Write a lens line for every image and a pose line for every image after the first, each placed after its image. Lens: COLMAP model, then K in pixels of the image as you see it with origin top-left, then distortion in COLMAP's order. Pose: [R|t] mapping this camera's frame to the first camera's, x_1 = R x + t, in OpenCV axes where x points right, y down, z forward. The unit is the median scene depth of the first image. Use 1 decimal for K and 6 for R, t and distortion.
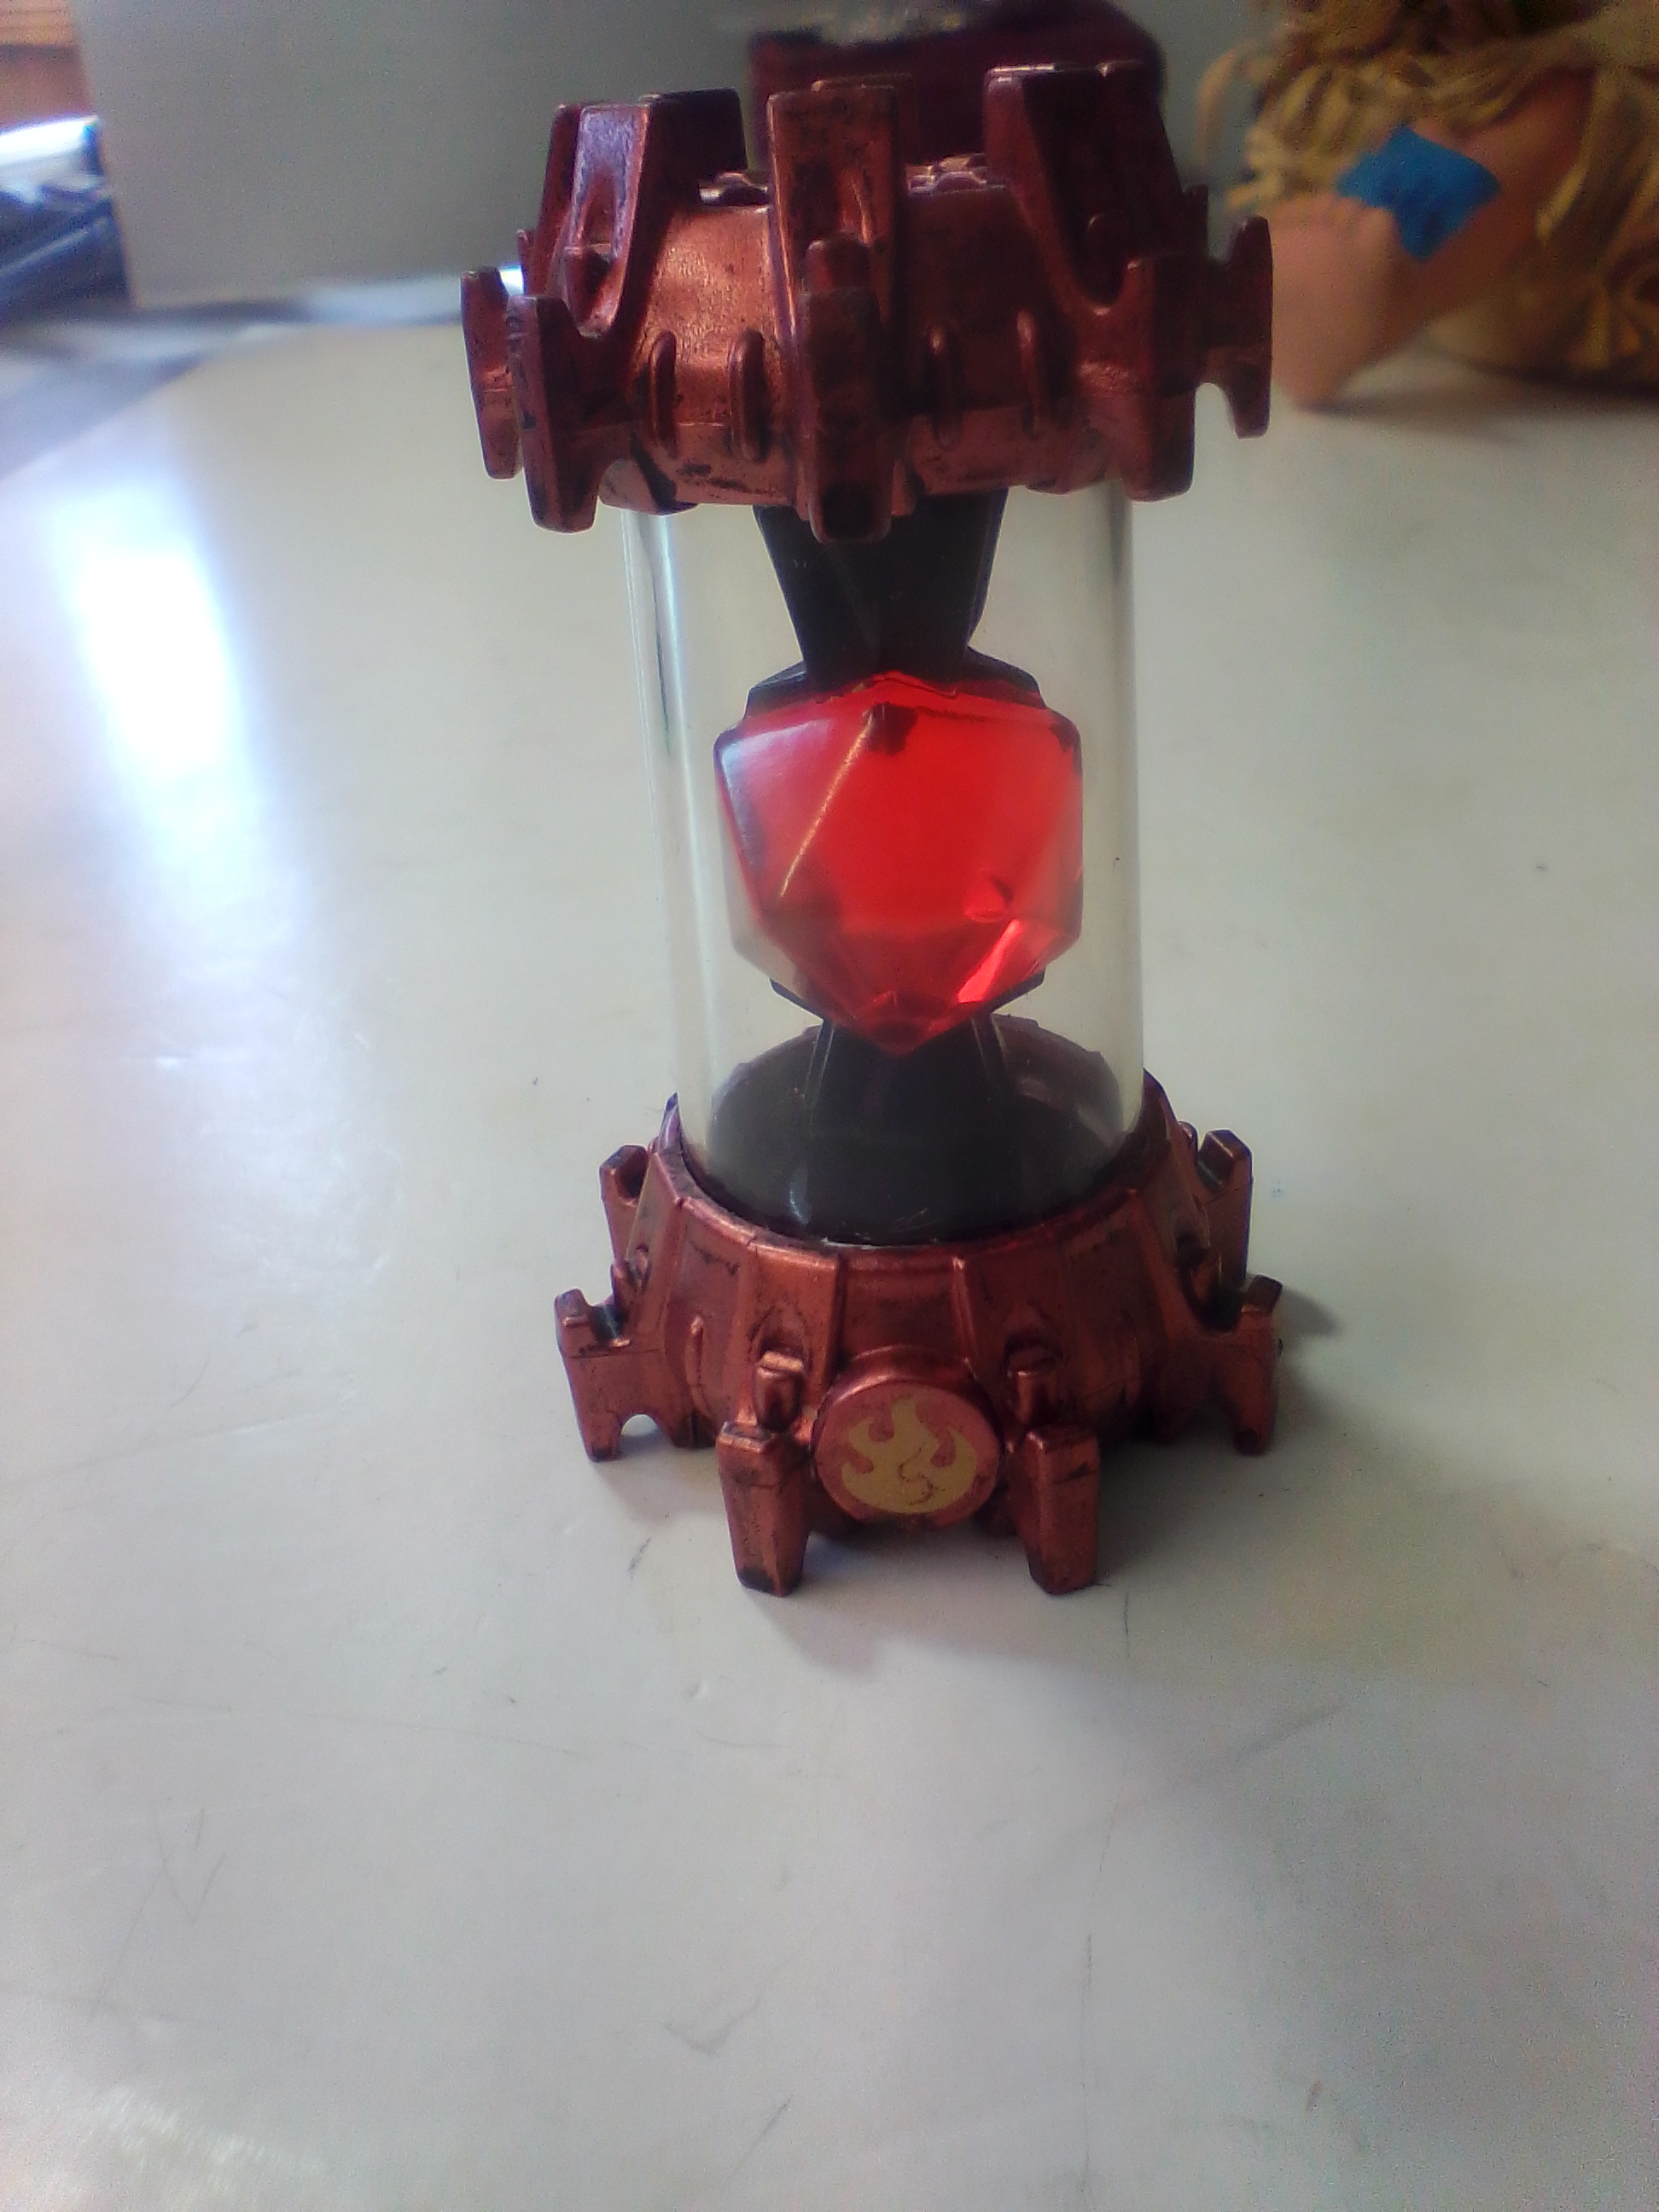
lens RADIAL K [[1643.1, 0, 829.5], [0, 1643.1, 1106.0], [0, 0, 1]] dist [0.003608, 0.002505]
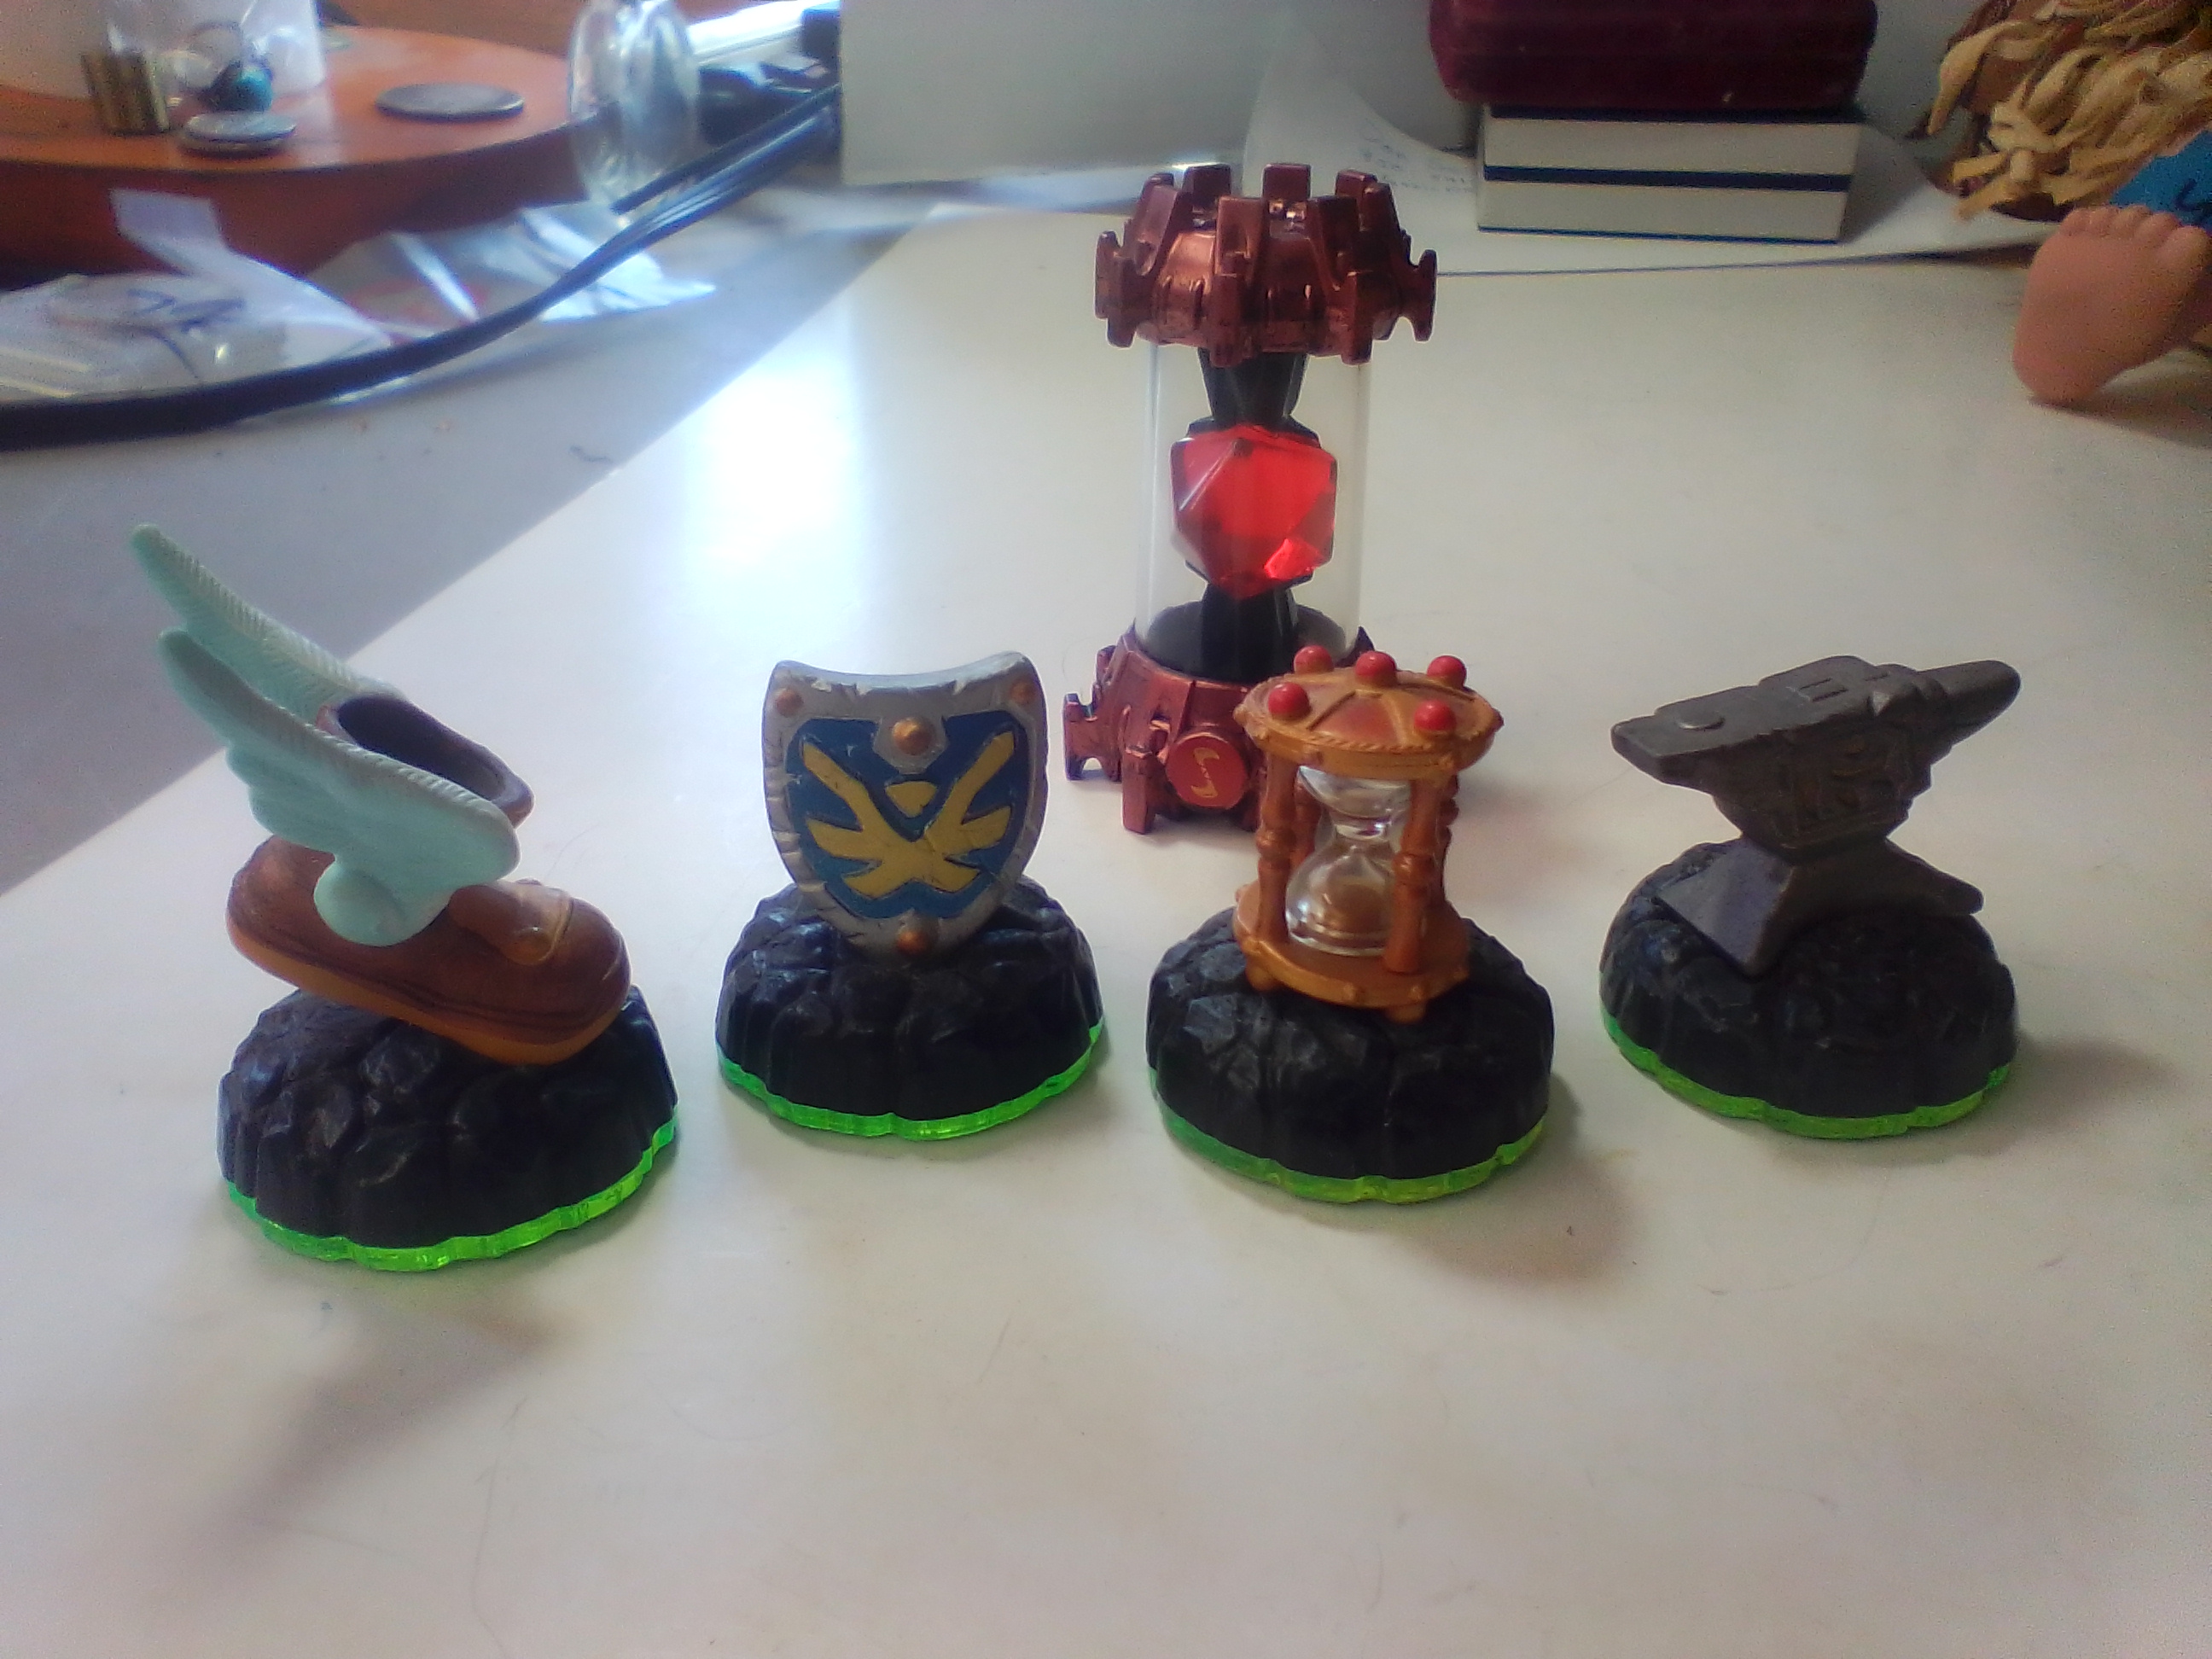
lens RADIAL K [[1643.1, 0, 1106.0], [0, 1643.1, 829.5], [0, 0, 1]] dist [0.003608, 0.002505]
pose [[0.983389, 0.131664, -0.124943, 0.197662], [-0.139073, 0.988888, -0.052526, 0.441094], [0.116639, 0.069029, 0.990773, -1.249236]]
